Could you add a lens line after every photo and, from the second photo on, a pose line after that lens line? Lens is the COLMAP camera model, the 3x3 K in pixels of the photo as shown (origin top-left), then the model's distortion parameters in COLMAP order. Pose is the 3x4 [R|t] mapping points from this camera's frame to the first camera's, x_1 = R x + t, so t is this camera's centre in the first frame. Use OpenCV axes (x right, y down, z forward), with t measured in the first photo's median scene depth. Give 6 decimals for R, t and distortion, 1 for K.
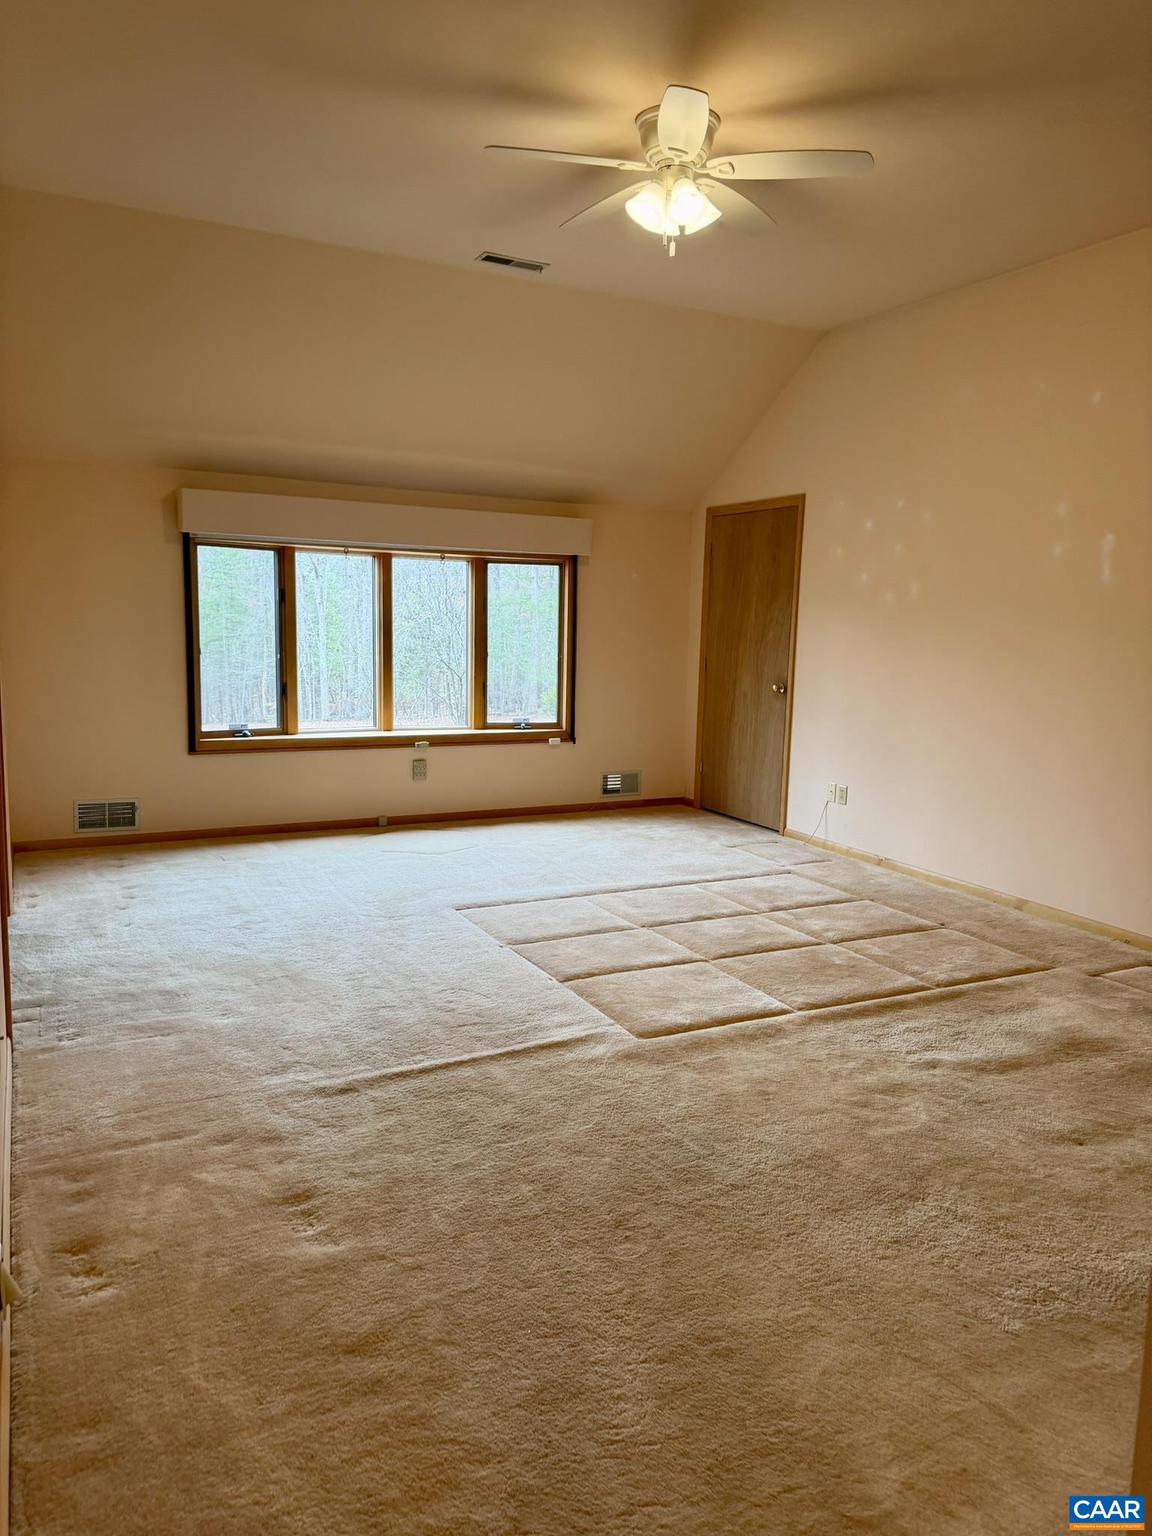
lens RADIAL K [[1079.9, 0, 570.4], [0, 1079.9, 767.7], [0, 0, 1]] dist [0.039400, -0.032366]
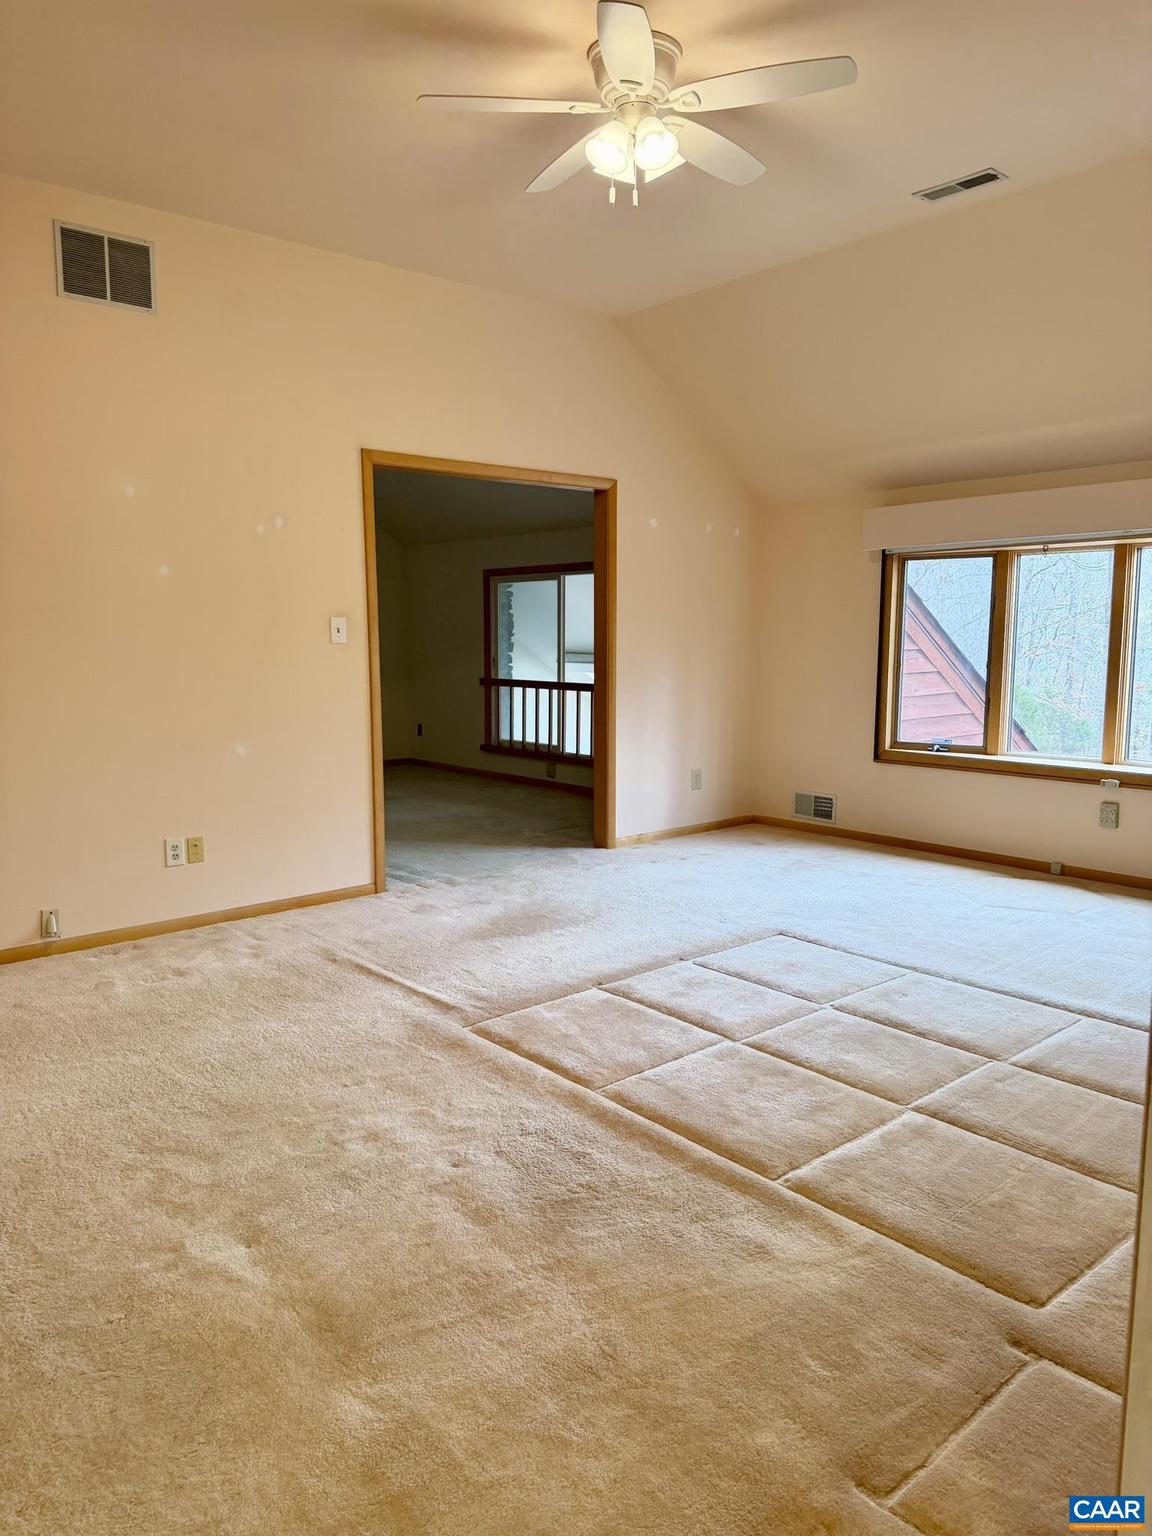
lens RADIAL K [[1079.9, 0, 566.4], [0, 1079.9, 774.5], [0, 0, 1]] dist [0.039400, -0.032366]
pose [[0.234463, 0.104963, -0.966442, 0.585153], [-0.130262, 0.988581, 0.075766, -0.039719], [0.963358, 0.108126, 0.245459, 0.461828]]
